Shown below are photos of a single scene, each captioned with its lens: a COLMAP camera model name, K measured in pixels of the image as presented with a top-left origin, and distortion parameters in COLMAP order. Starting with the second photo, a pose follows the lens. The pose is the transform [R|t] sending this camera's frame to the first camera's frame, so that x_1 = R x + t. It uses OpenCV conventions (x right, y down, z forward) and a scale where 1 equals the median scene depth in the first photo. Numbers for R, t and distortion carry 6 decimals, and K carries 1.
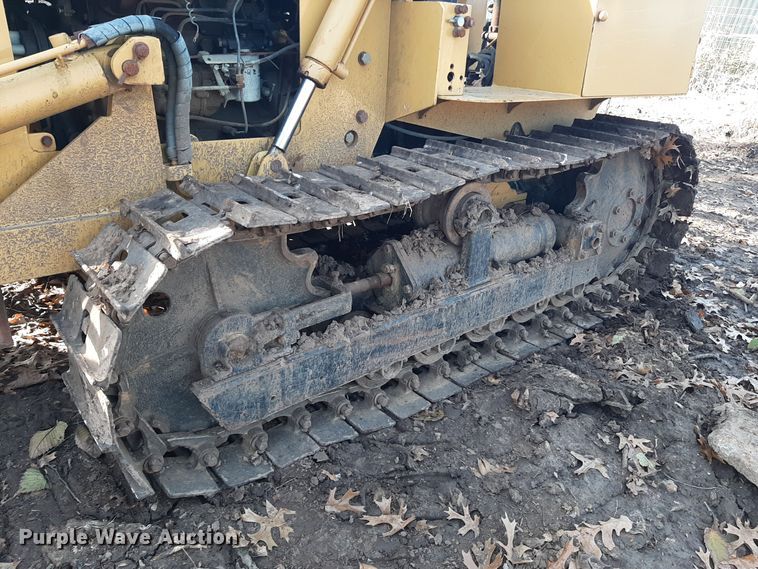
lens RADIAL K [[585.3, 0, 383.7], [0, 585.3, 280.3], [0, 0, 1]] dist [0.068112, -0.115884]
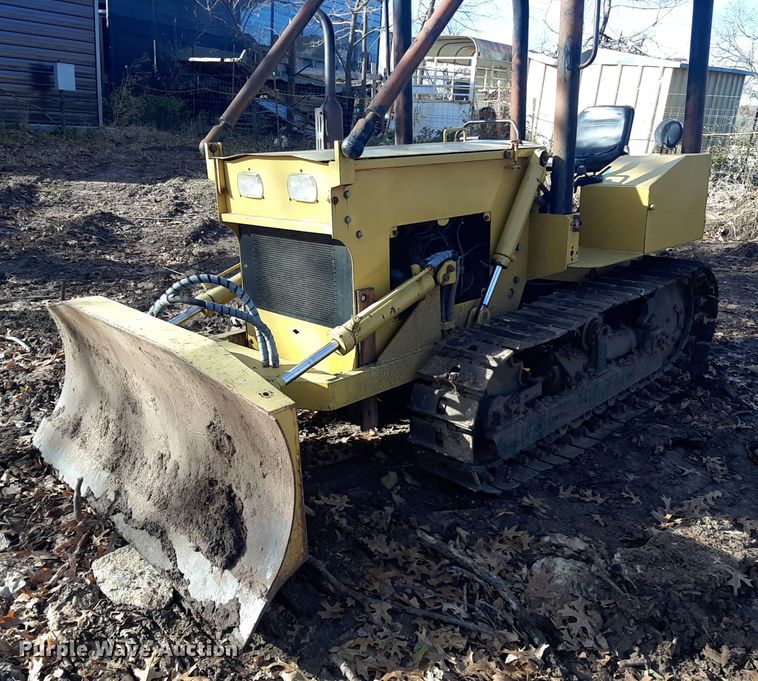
lens RADIAL K [[715.7, 0, 353.2], [0, 715.7, 337.9], [0, 0, 1]] dist [0.008857, 0.000000]
pose [[0.994624, -0.095972, 0.038894, -0.579516], [0.099814, 0.988535, -0.113293, 0.062474], [-0.027575, 0.116566, 0.992800, -0.941366]]
